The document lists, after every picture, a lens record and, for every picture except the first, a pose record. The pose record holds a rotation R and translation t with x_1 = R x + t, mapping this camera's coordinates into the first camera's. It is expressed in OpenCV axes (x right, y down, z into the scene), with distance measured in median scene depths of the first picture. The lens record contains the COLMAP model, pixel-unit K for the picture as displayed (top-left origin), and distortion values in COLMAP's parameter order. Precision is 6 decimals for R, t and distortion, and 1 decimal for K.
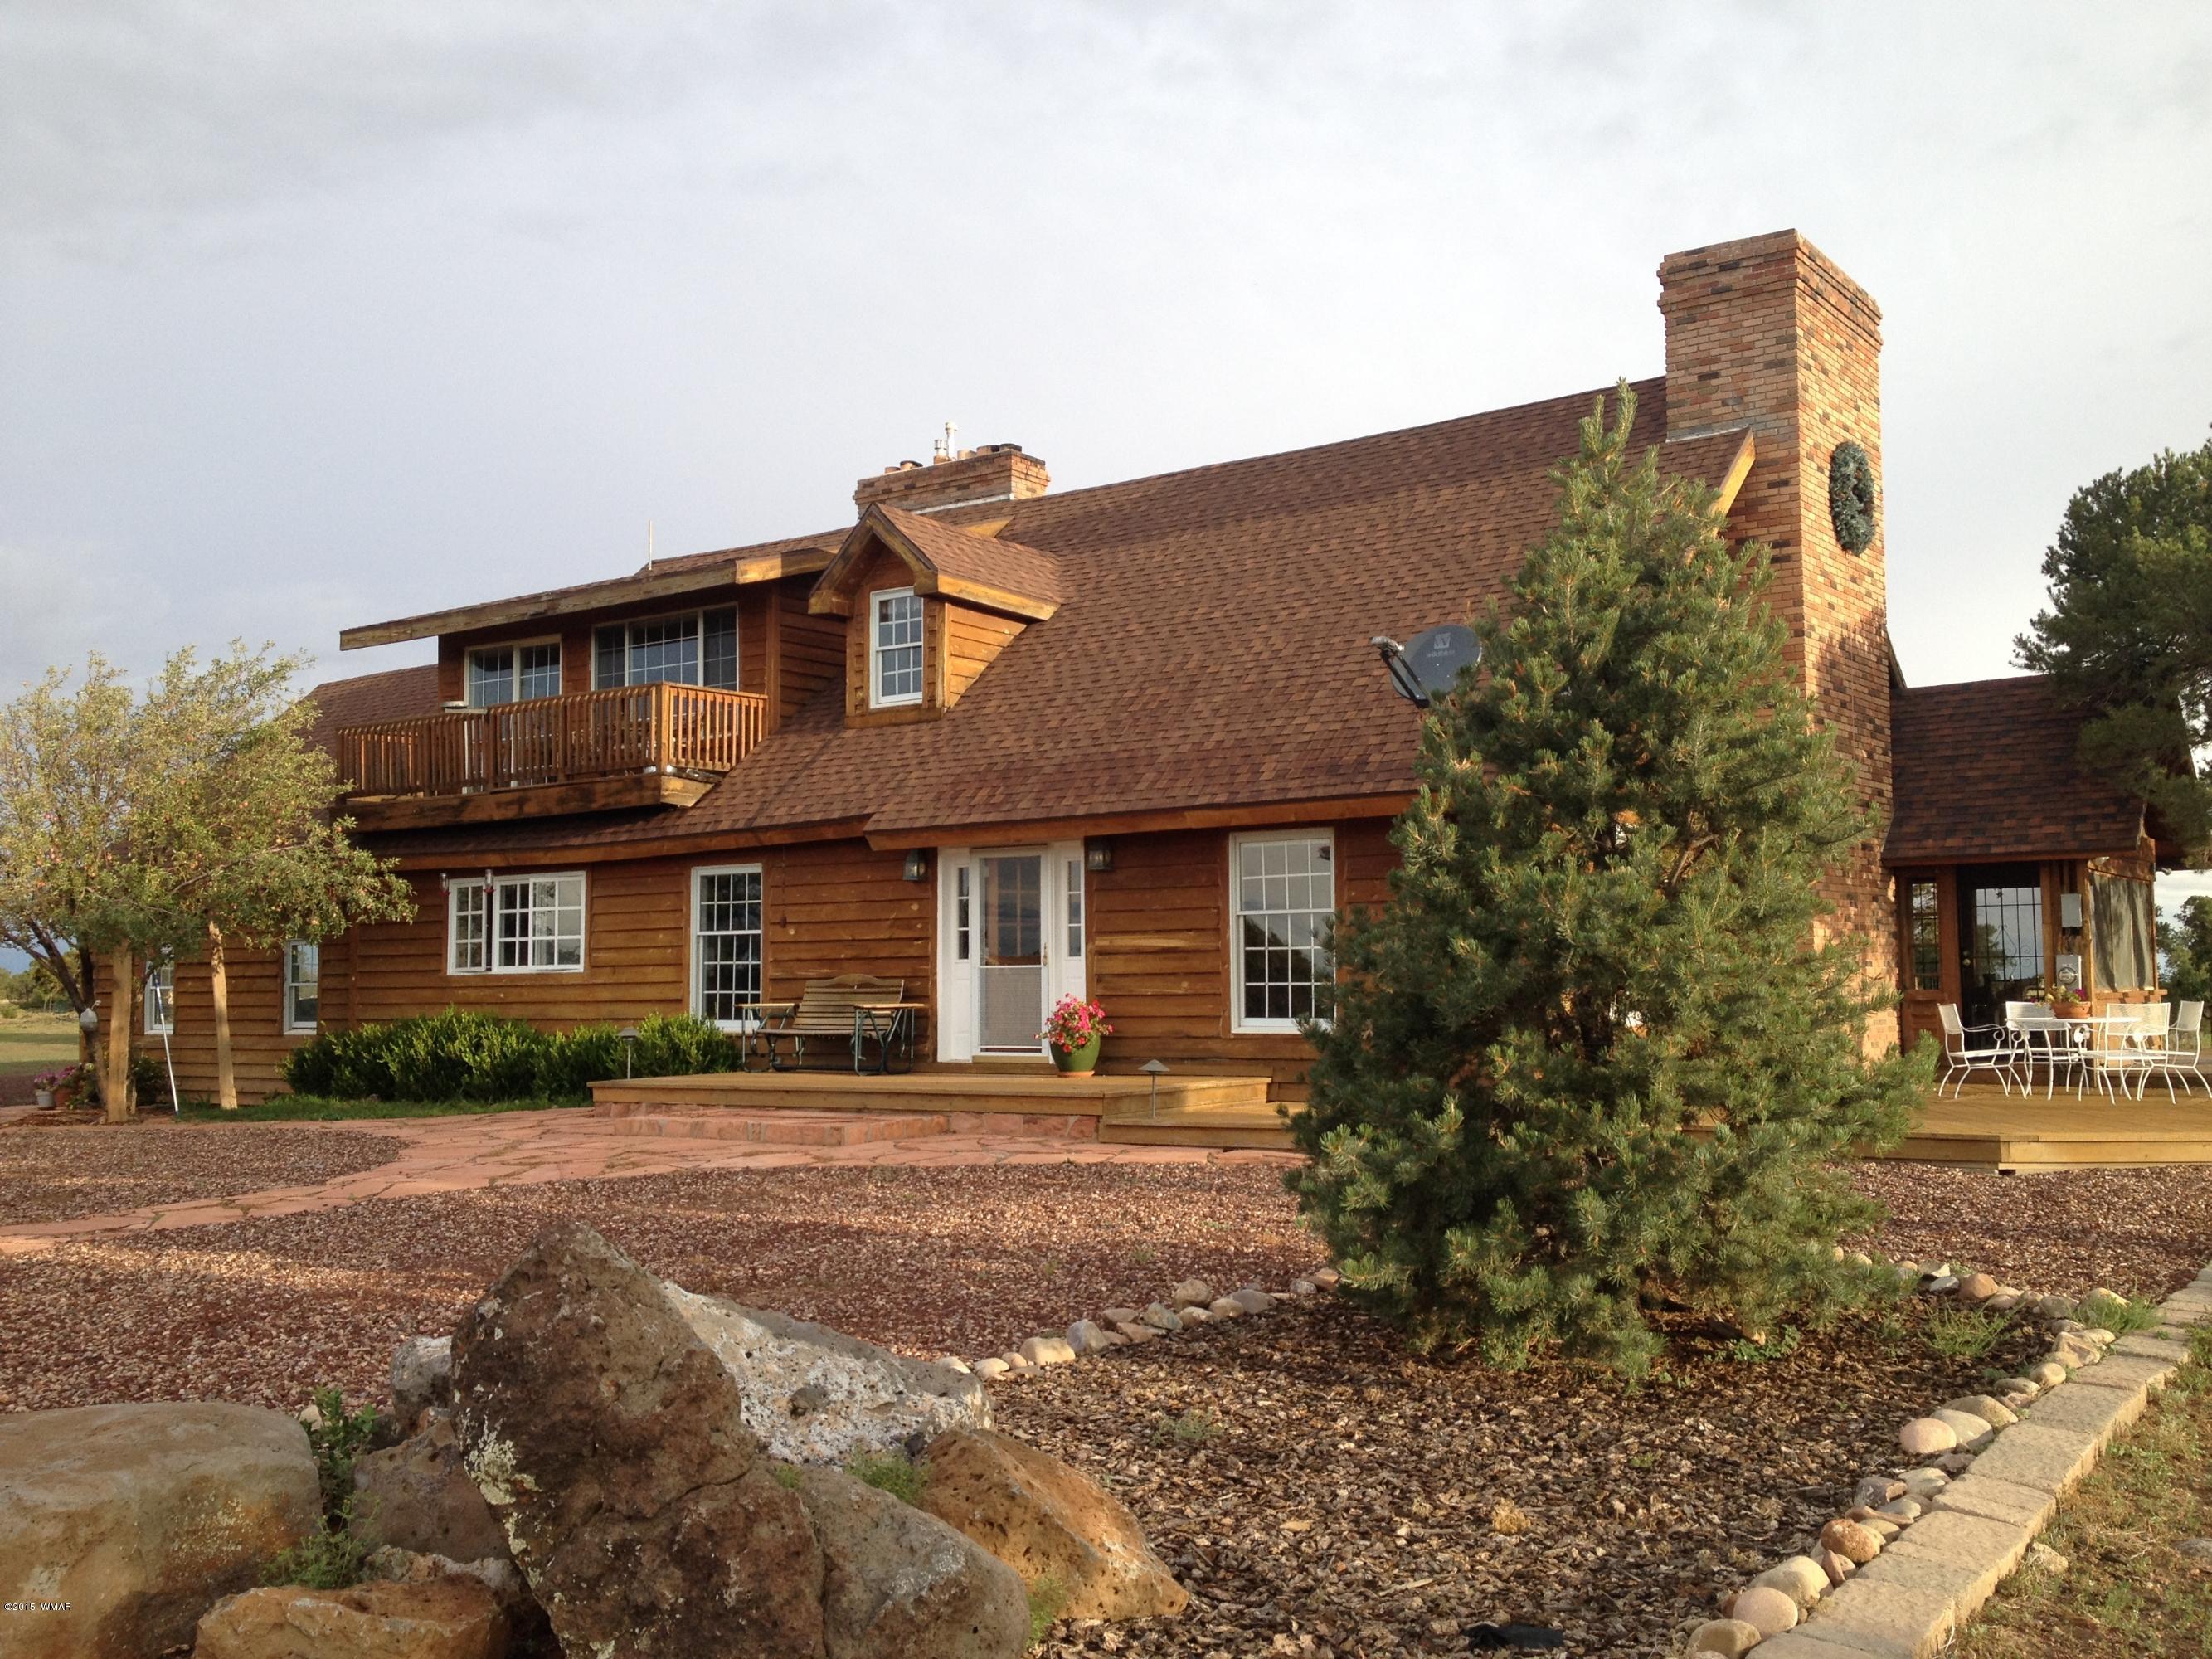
lens RADIAL K [[2244.0, 0, 1106.0], [0, 2244.0, 829.5], [0, 0, 1]] dist [0.107991, 0.001855]
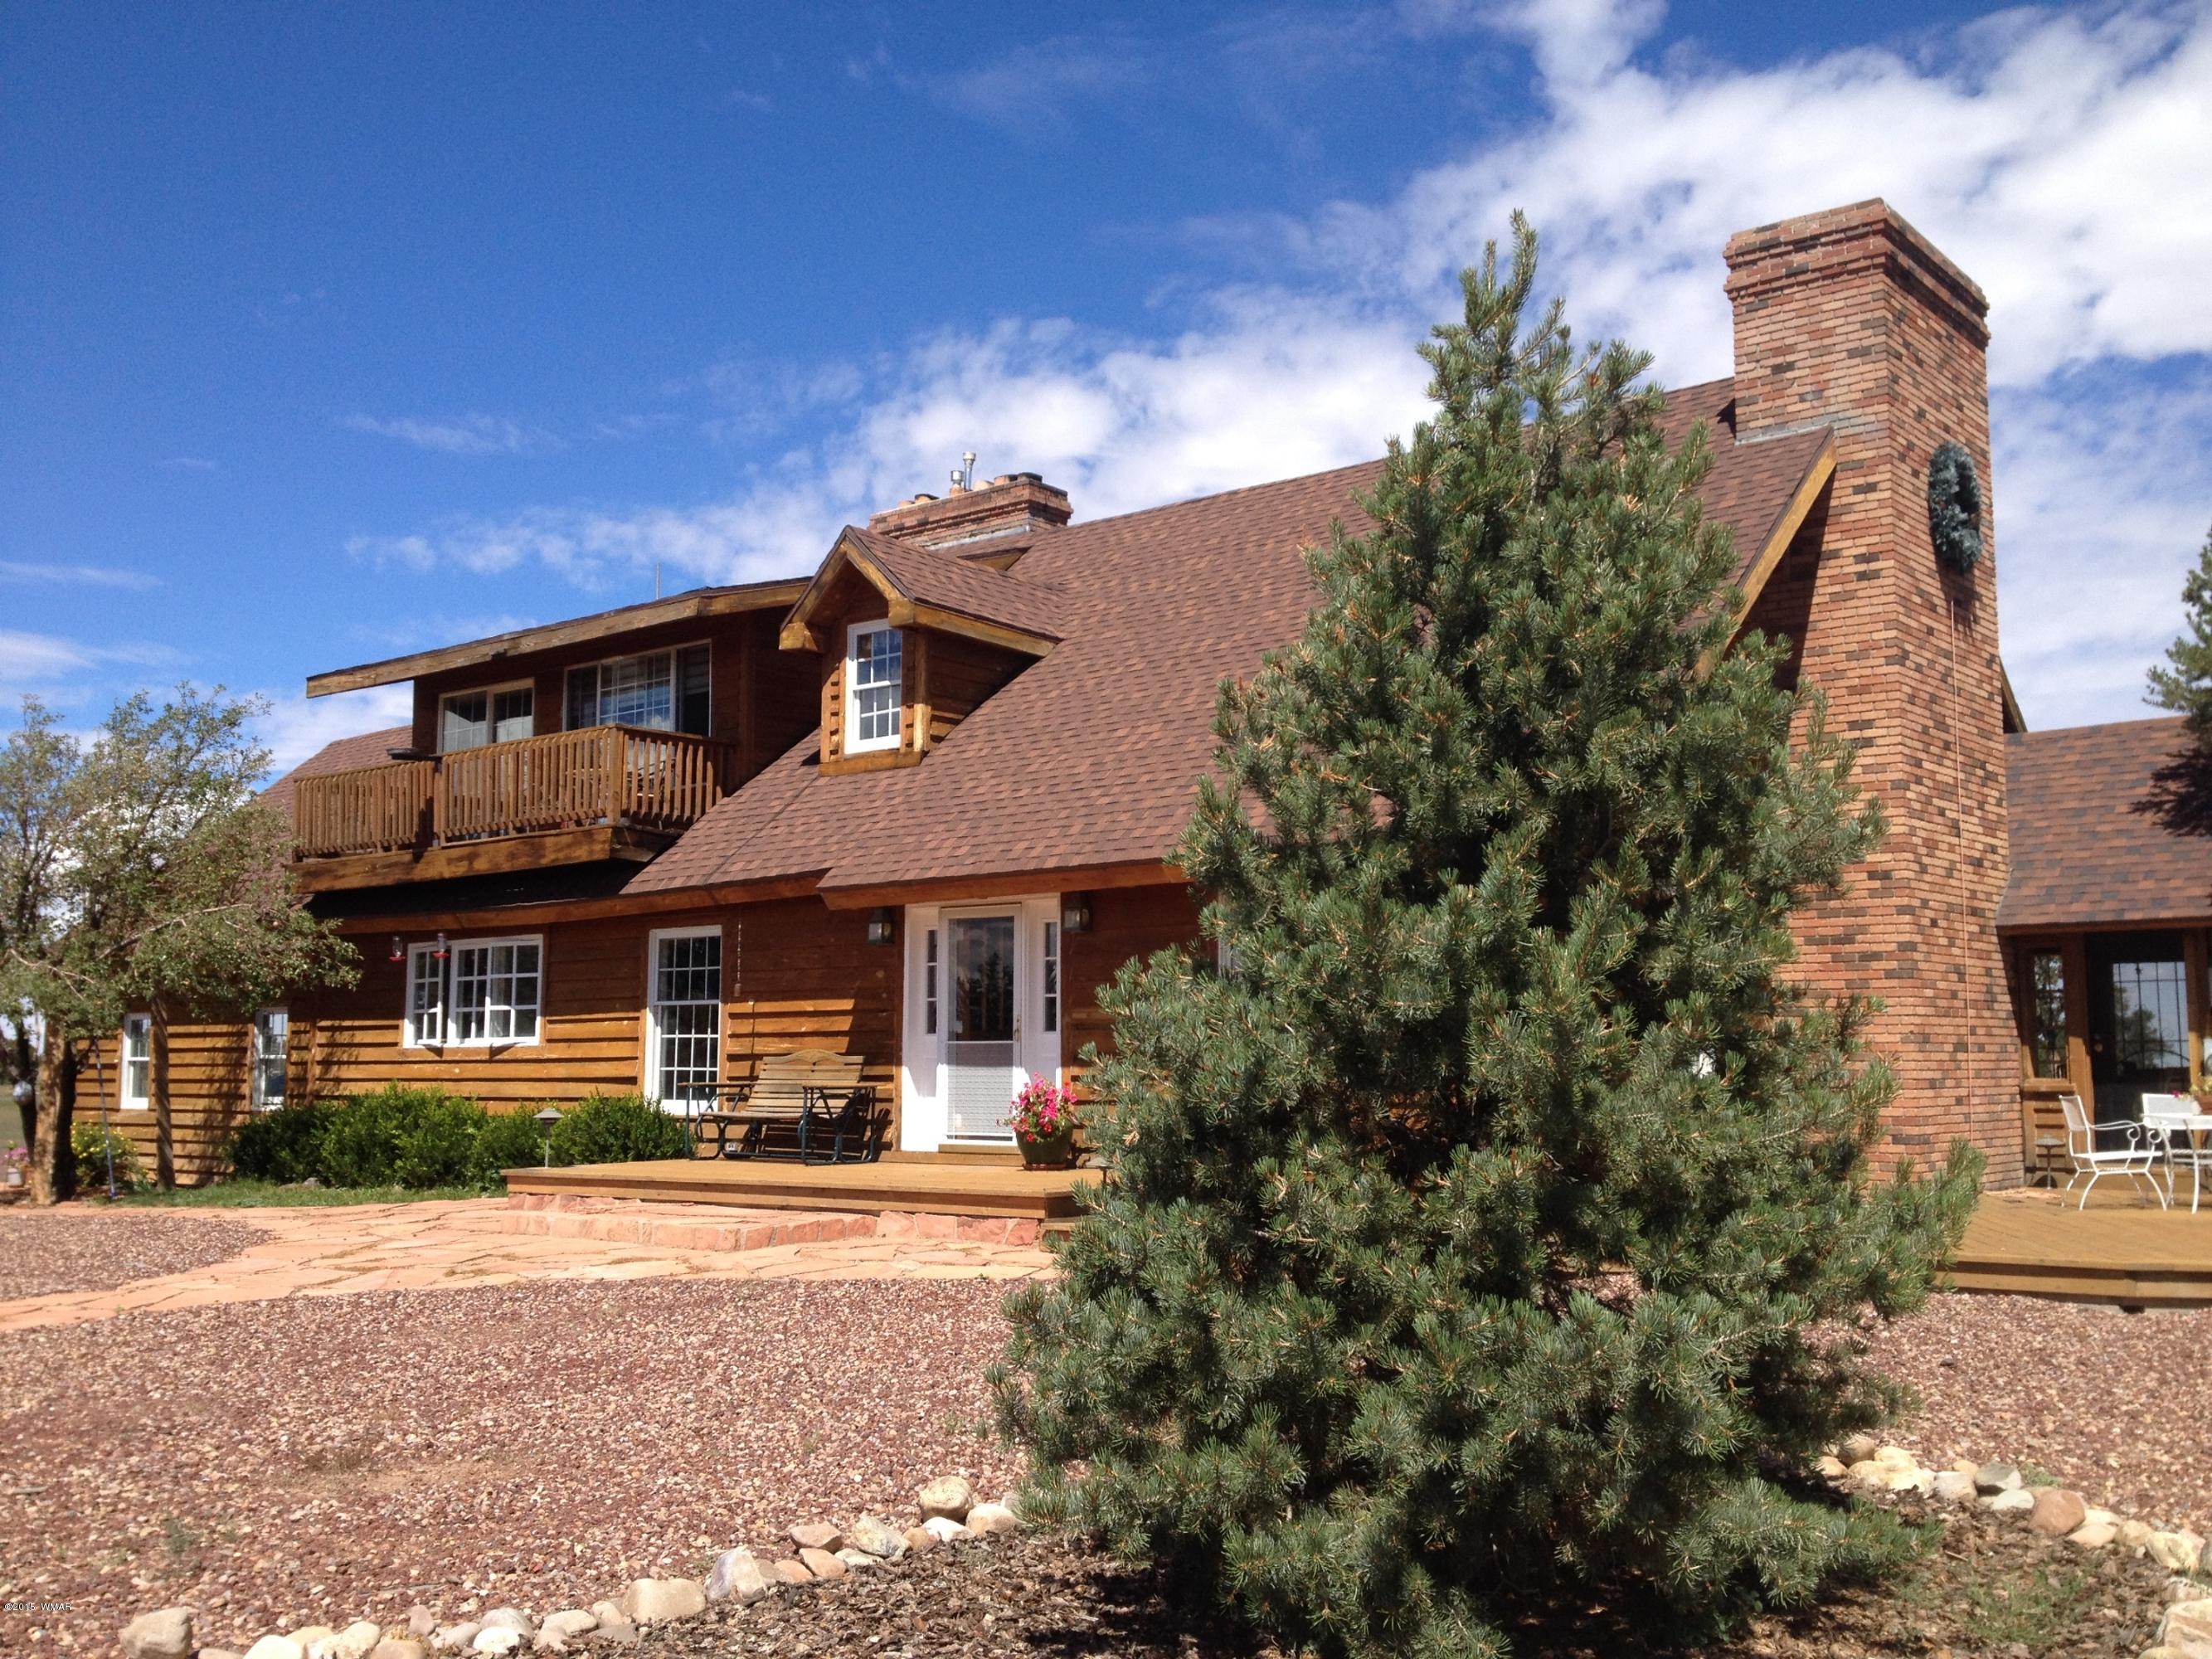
lens RADIAL K [[2205.6, 0, 1106.0], [0, 2205.6, 829.5], [0, 0, 1]] dist [0.095229, -0.138553]
pose [[0.997687, 0.001888, -0.067953, 0.062609], [-0.004403, 0.999310, -0.036882, 0.009063], [0.067836, 0.037096, 0.997007, 0.133442]]
